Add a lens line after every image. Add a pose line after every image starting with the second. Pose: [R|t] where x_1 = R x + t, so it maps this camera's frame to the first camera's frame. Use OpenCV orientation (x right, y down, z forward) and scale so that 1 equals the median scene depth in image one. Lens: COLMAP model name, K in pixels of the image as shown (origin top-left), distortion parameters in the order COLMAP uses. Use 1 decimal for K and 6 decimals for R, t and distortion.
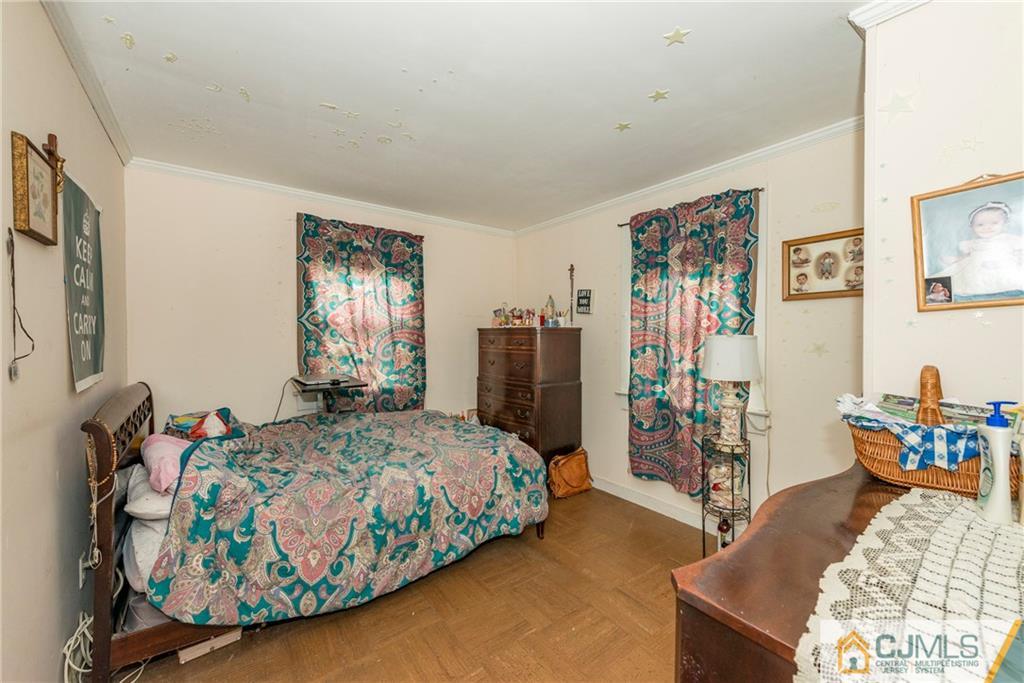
lens RADIAL K [[400.9, 0, 507.3], [0, 400.9, 339.4], [0, 0, 1]] dist [0.002301, 0.000058]
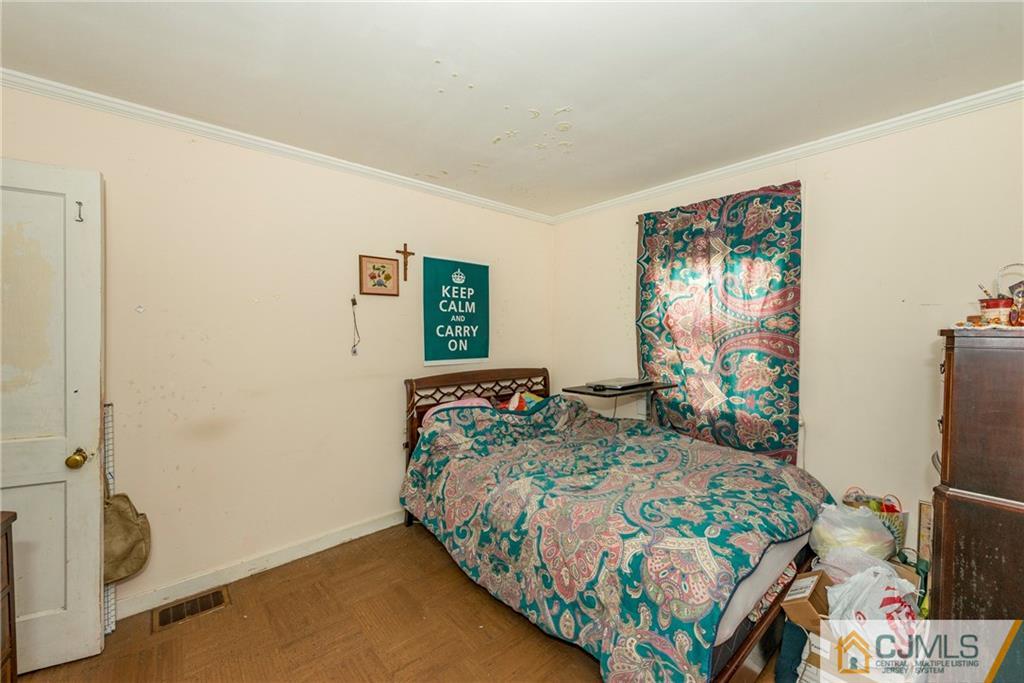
lens RADIAL K [[400.9, 0, 507.3], [0, 400.9, 339.4], [0, 0, 1]] dist [0.002301, 0.000058]
pose [[0.057444, 0.023835, -0.998064, 0.417660], [-0.016168, 0.999606, 0.022941, -0.023924], [0.998218, 0.014819, 0.057806, 0.568002]]
